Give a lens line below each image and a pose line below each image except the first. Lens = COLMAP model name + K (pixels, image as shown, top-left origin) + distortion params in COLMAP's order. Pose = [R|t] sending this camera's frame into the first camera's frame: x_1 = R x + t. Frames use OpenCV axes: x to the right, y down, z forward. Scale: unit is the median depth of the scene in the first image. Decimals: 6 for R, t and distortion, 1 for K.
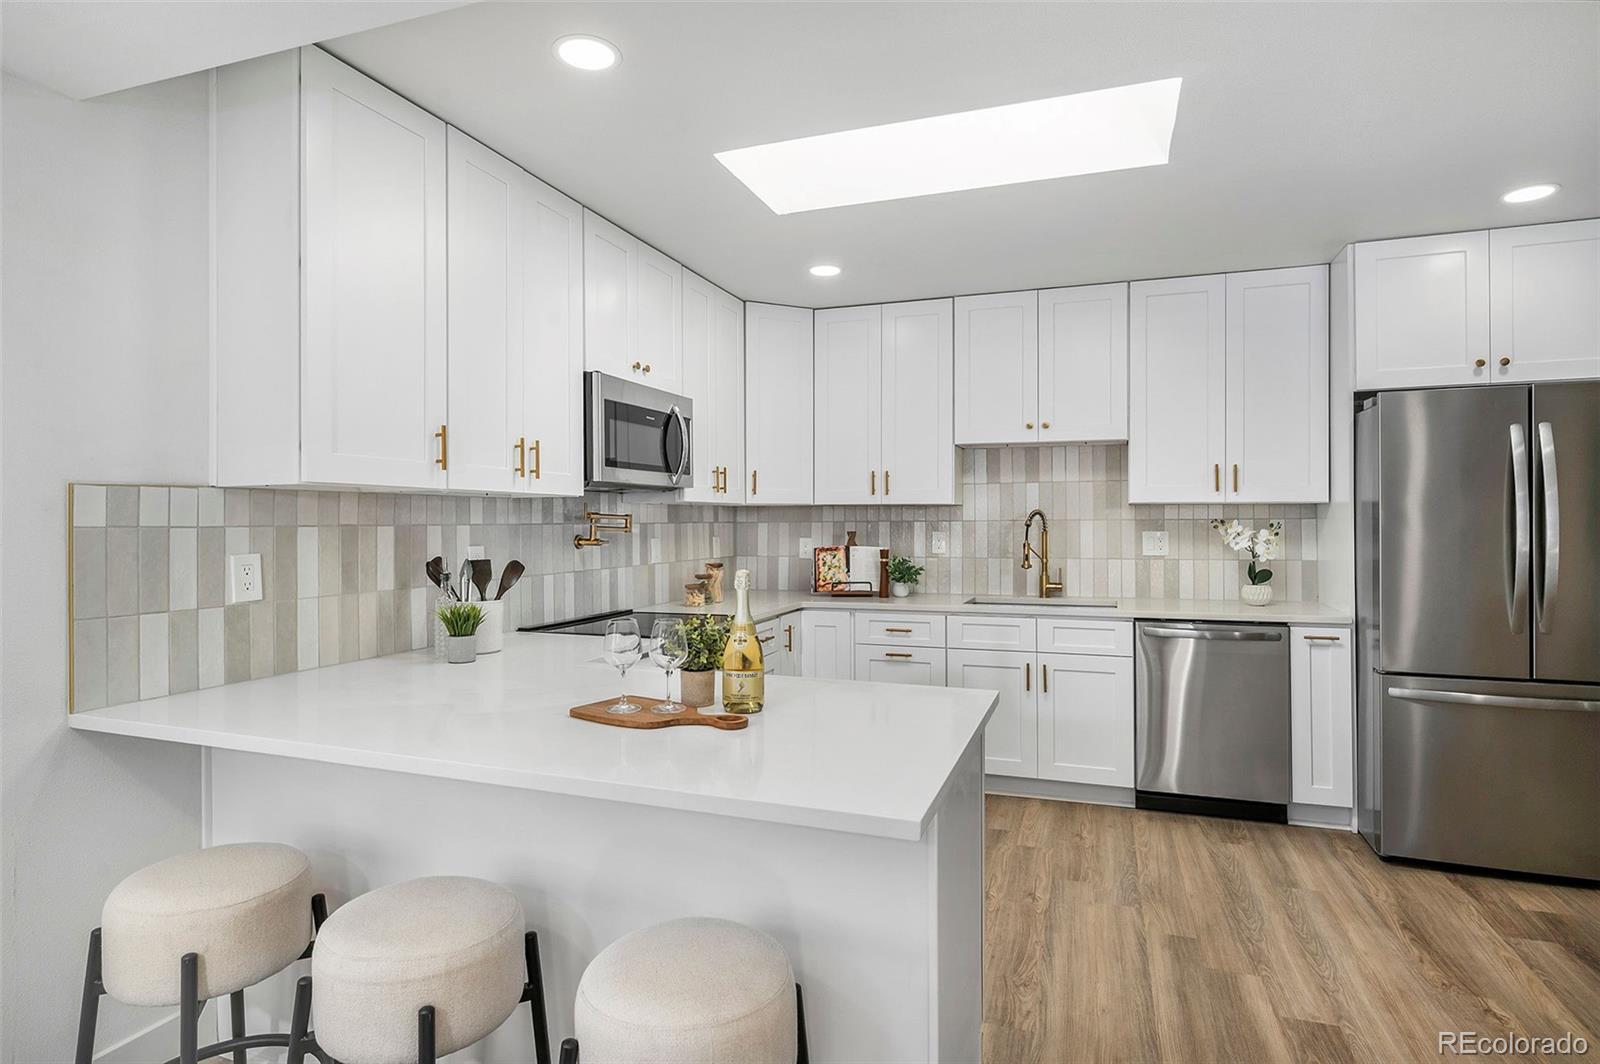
lens RADIAL K [[847.0, 0, 800.0], [0, 847.0, 532.0], [0, 0, 1]] dist [-0.013472, 0.000345]
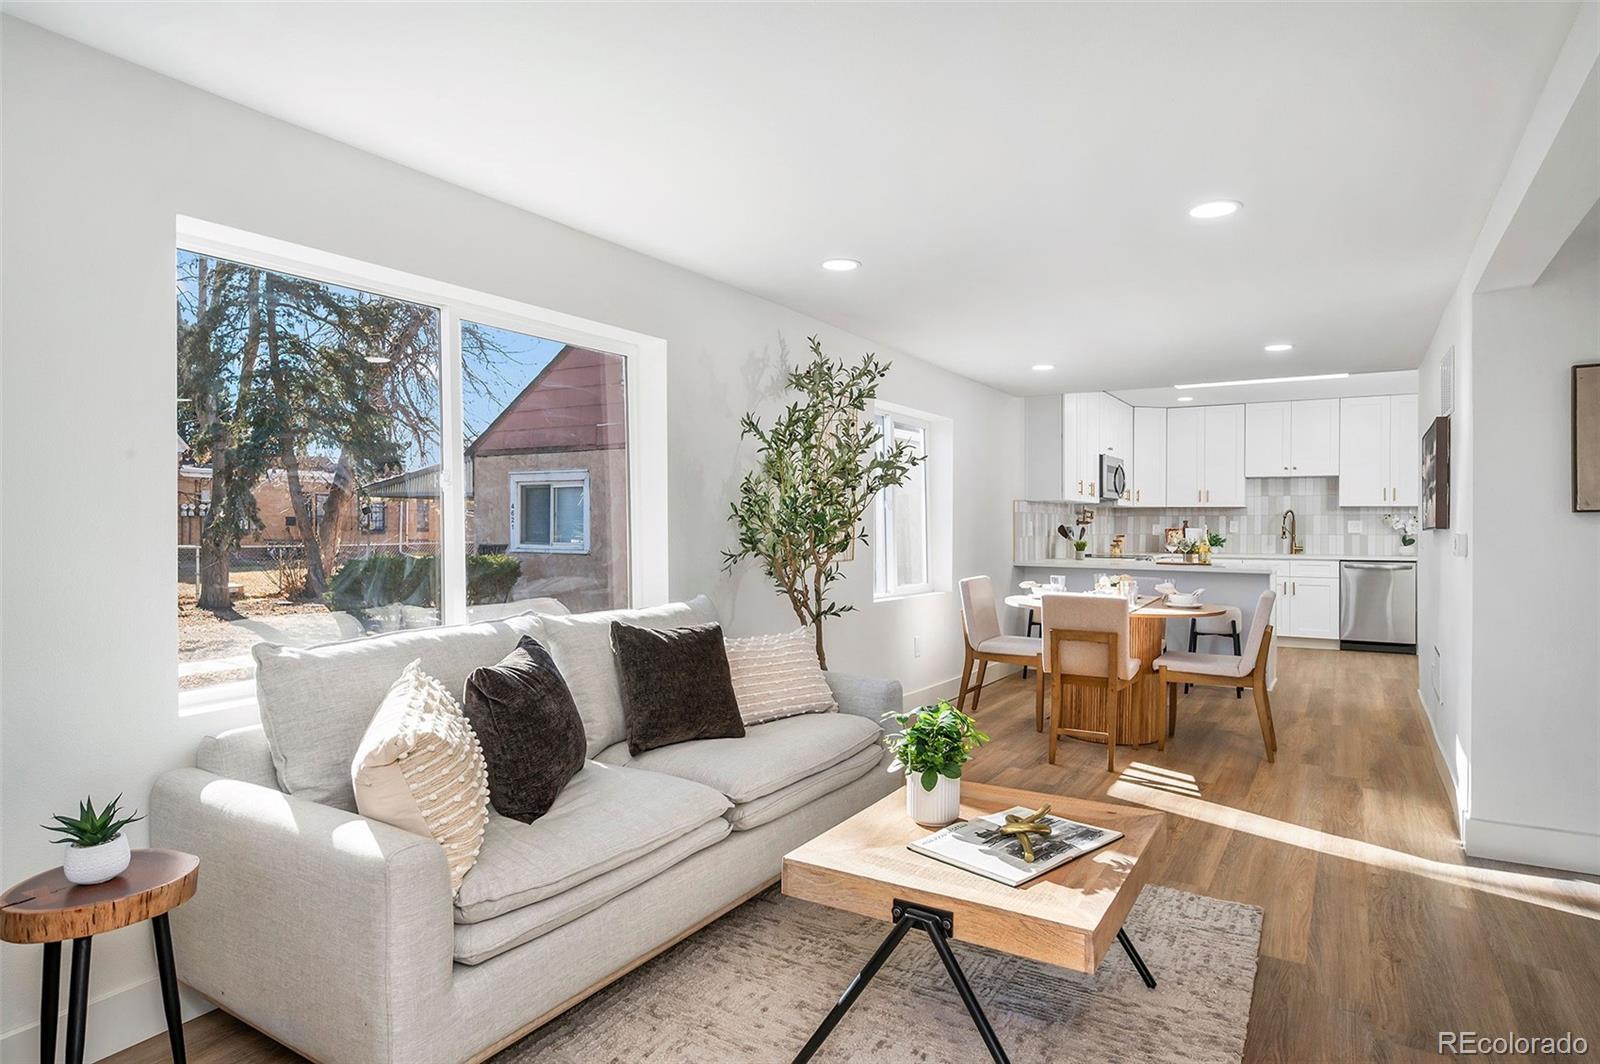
lens RADIAL K [[877.3, 0, 800.0], [0, 877.3, 532.0], [0, 0, 1]] dist [-0.003230, 0.000455]
pose [[0.975685, 0.007244, -0.219058, -0.401135], [-0.008990, 0.999935, -0.006972, 0.052119], [0.218994, 0.008771, 0.975687, -1.295428]]
